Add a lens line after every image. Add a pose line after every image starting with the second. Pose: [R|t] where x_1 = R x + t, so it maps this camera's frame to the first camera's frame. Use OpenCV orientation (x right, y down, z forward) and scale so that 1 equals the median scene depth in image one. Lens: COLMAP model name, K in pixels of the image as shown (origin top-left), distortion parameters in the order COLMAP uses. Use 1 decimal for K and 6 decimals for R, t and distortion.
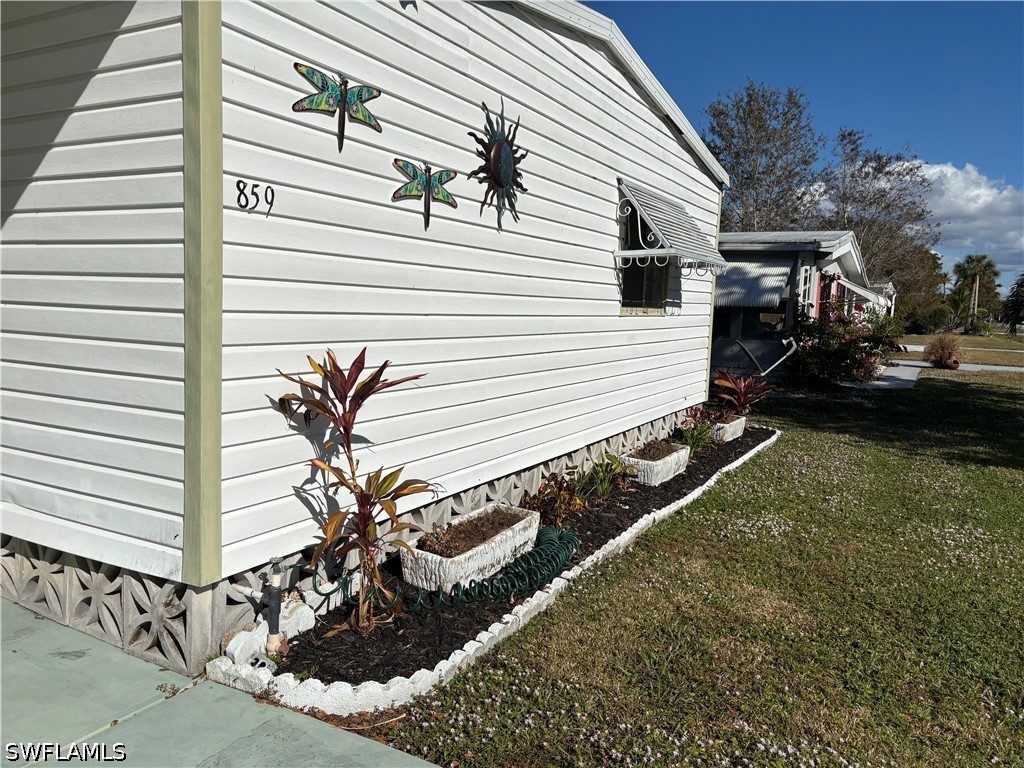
lens RADIAL K [[775.0, 0, 509.2], [0, 775.0, 378.5], [0, 0, 1]] dist [0.035633, -0.003122]
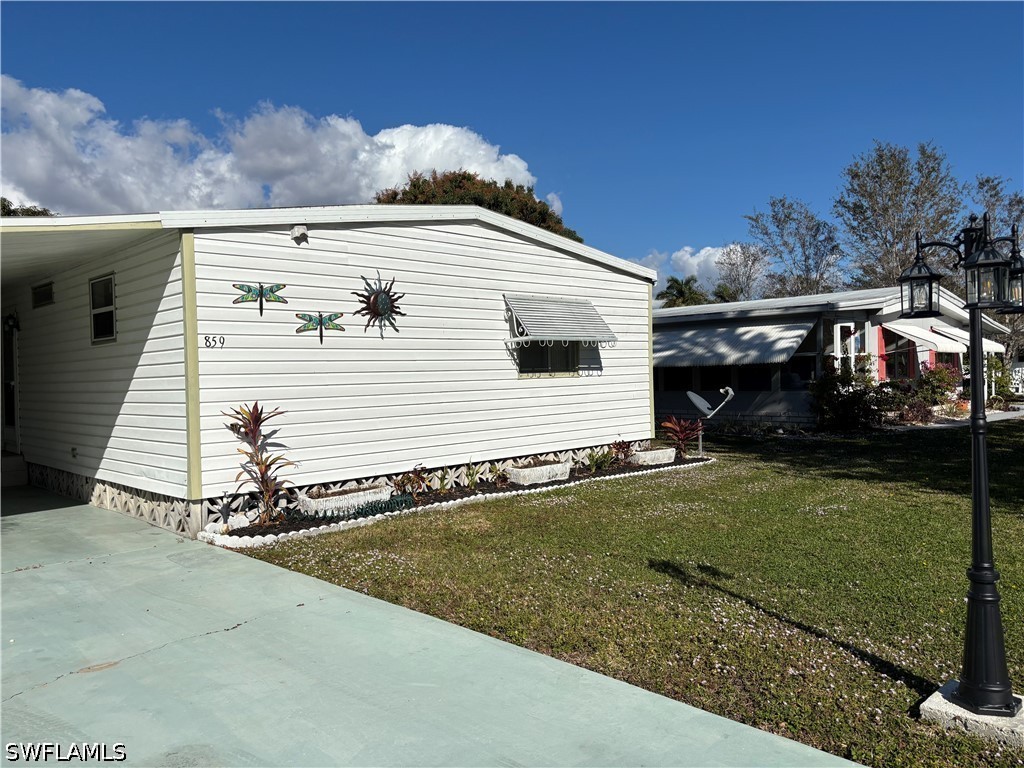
lens RADIAL K [[765.6, 0, 514.5], [0, 765.6, 396.3], [0, 0, 1]] dist [0.043944, -0.001941]
pose [[0.958542, -0.051861, -0.280193, 0.901274], [0.032369, 0.996751, -0.073752, 0.105996], [0.283108, 0.061625, 0.957106, -0.750727]]
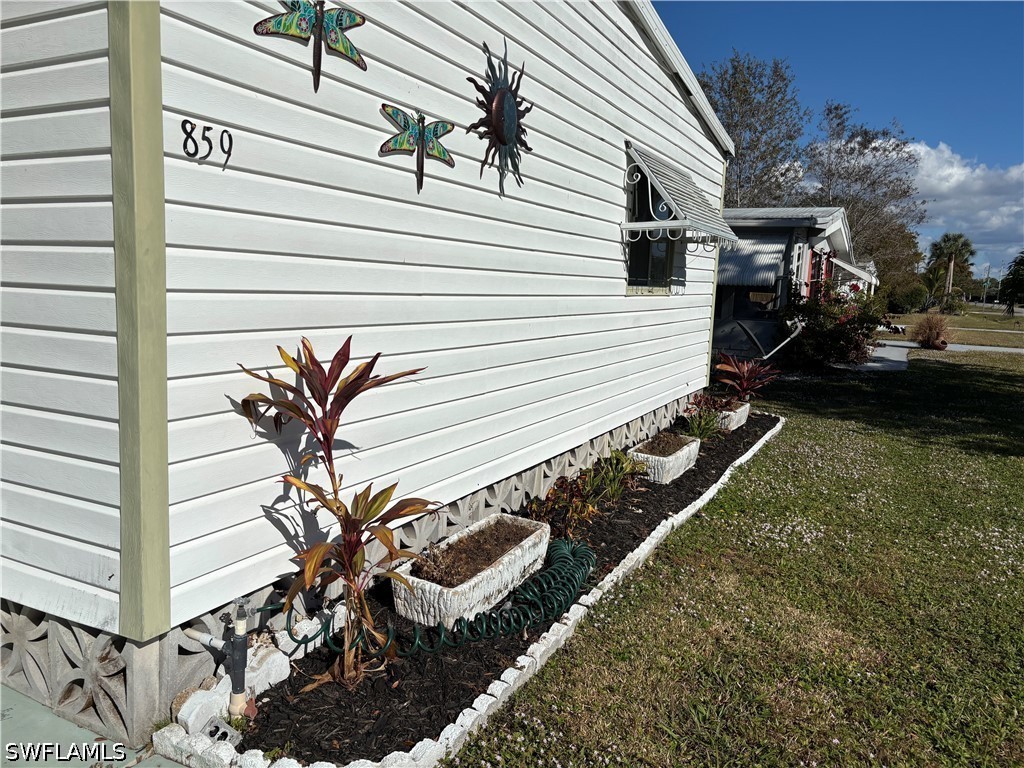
lens RADIAL K [[776.1, 0, 500.9], [0, 776.1, 385.2], [0, 0, 1]] dist [0.028621, 0.002521]
pose [[0.999761, -0.000526, 0.021850, -0.035982], [-0.000265, 0.999345, 0.036197, -0.014020], [-0.021855, -0.036195, 0.999106, 0.148244]]
